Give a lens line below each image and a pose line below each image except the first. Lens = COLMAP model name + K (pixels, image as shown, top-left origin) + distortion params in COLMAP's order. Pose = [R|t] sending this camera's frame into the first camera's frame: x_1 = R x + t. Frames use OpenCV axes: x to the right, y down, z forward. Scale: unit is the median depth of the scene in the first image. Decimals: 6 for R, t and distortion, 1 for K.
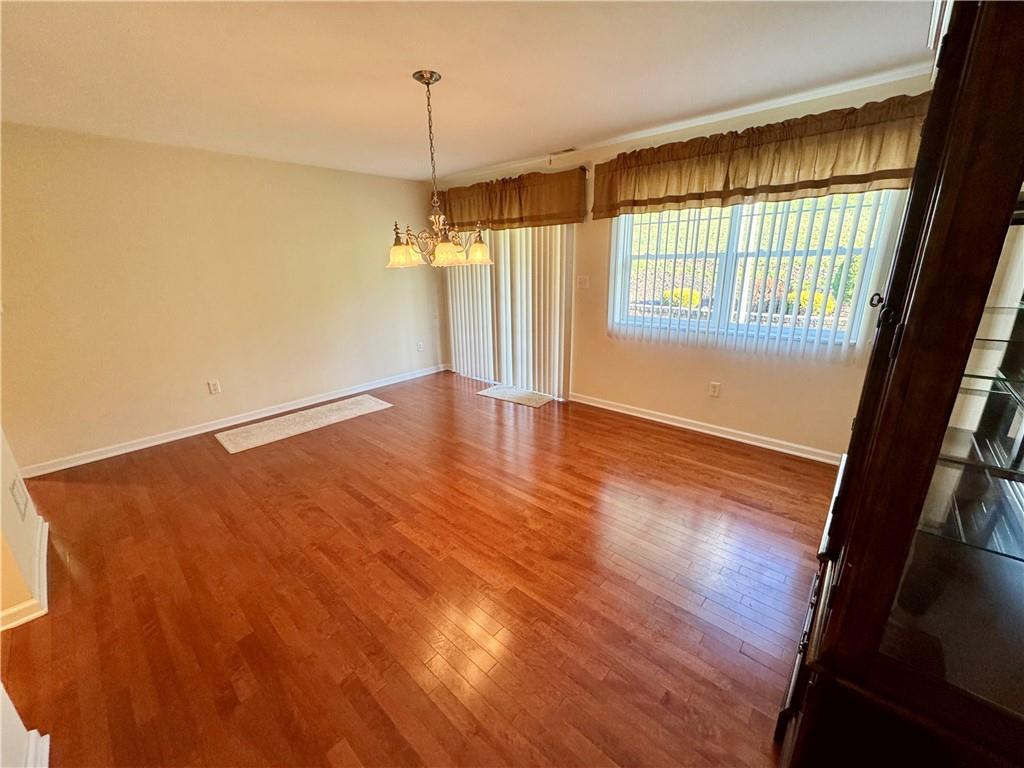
lens RADIAL K [[408.4, 0, 507.8], [0, 408.4, 381.4], [0, 0, 1]] dist [-0.003184, -0.000445]
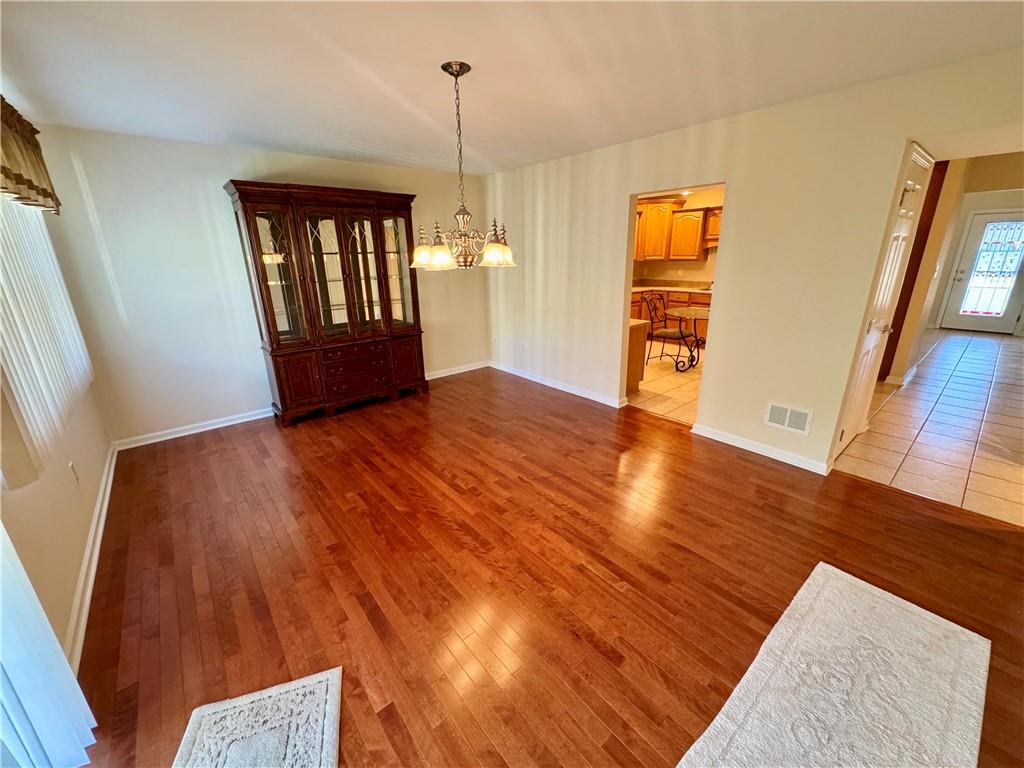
lens RADIAL K [[408.4, 0, 509.1], [0, 408.4, 382.5], [0, 0, 1]] dist [-0.003184, -0.000445]
pose [[-0.990087, -0.005549, 0.140344, -0.276429], [0.074390, 0.826842, 0.557493, -0.406476], [-0.119136, 0.562407, -0.818233, 1.329124]]
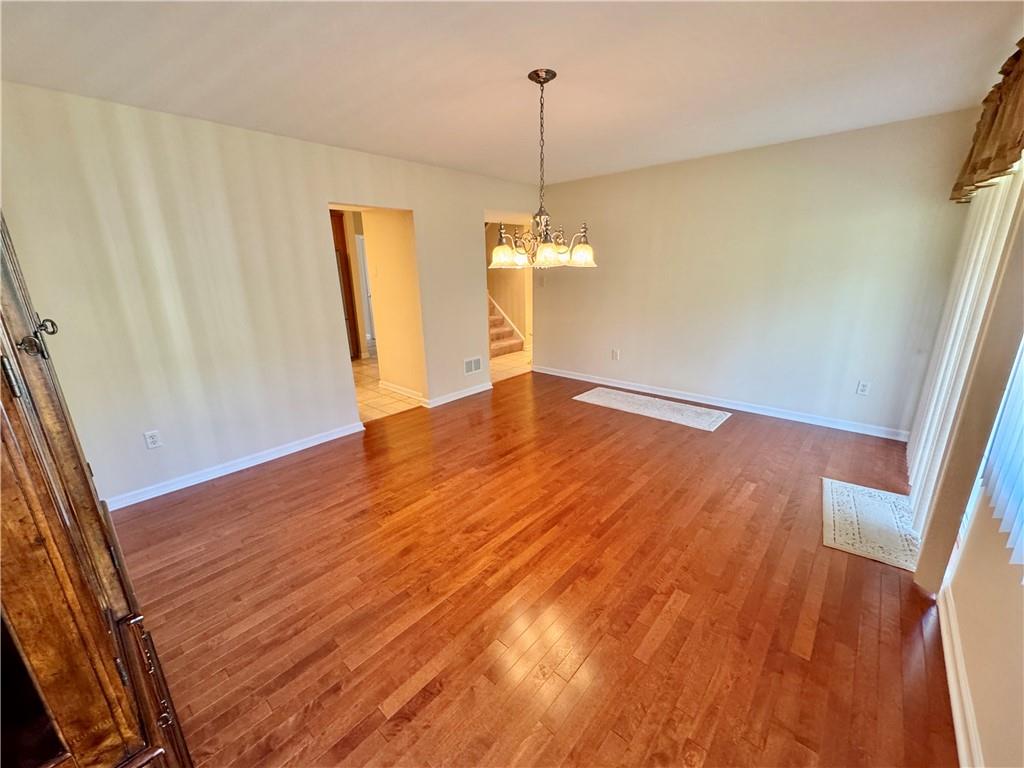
lens RADIAL K [[408.4, 0, 513.4], [0, 408.4, 383.1], [0, 0, 1]] dist [-0.003184, -0.000445]
pose [[0.013458, 0.294300, -0.955618, 0.590005], [-0.261481, 0.923484, 0.280721, -0.195740], [0.965115, 0.246098, 0.089382, 0.632206]]
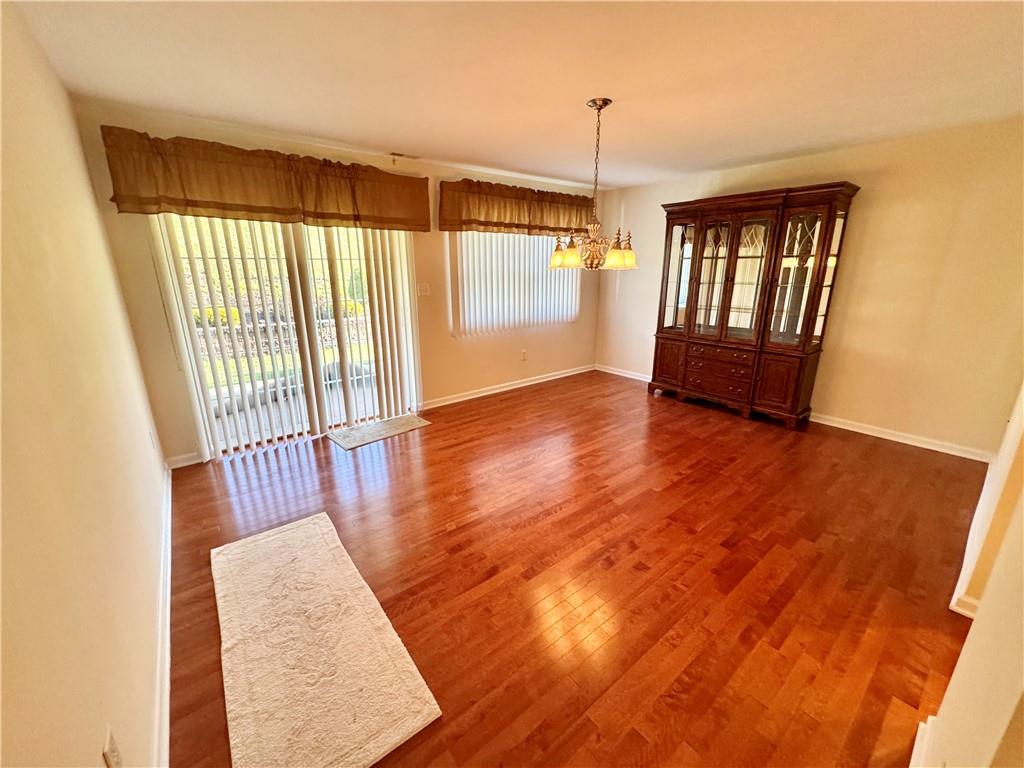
lens RADIAL K [[408.4, 0, 511.4], [0, 408.4, 382.3], [0, 0, 1]] dist [-0.003184, -0.000445]
pose [[0.154992, -0.249458, 0.955902, -0.924335], [0.282020, 0.938503, 0.199191, -0.192334], [-0.946806, 0.238711, 0.215813, 0.717836]]
